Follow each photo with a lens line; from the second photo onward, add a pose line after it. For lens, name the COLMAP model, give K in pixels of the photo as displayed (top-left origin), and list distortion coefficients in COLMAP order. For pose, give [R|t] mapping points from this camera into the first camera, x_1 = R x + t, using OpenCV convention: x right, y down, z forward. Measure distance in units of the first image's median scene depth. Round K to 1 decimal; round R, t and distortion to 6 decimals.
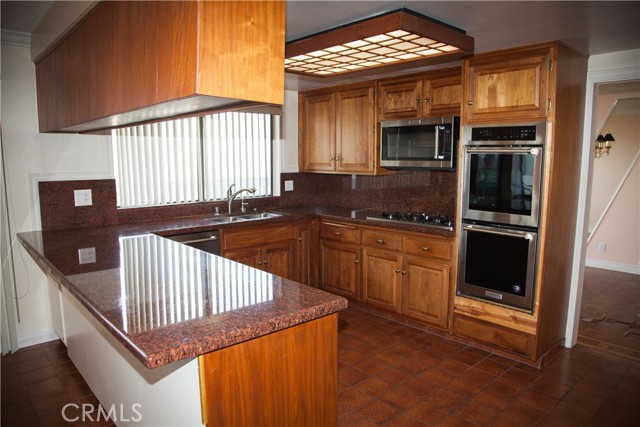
lens RADIAL K [[452.1, 0, 325.2], [0, 452.1, 213.1], [0, 0, 1]] dist [-0.116915, 0.070085]
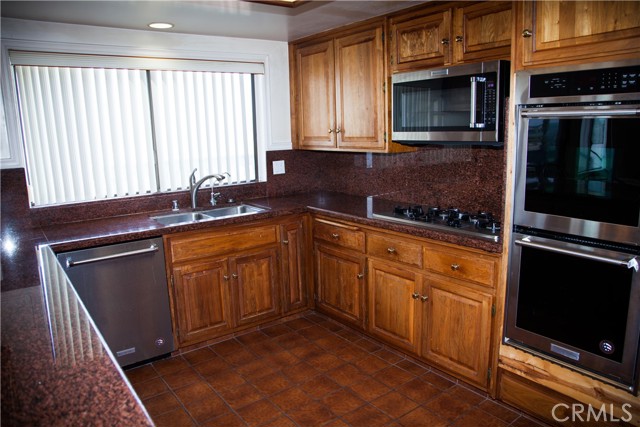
lens RADIAL K [[463.2, 0, 323.6], [0, 463.2, 208.0], [0, 0, 1]] dist [-0.122659, 0.079779]
pose [[0.995222, -0.009279, -0.097192, 0.090034], [0.014157, 0.998668, 0.049624, -0.039088], [0.096602, -0.050763, 0.994028, 0.297343]]
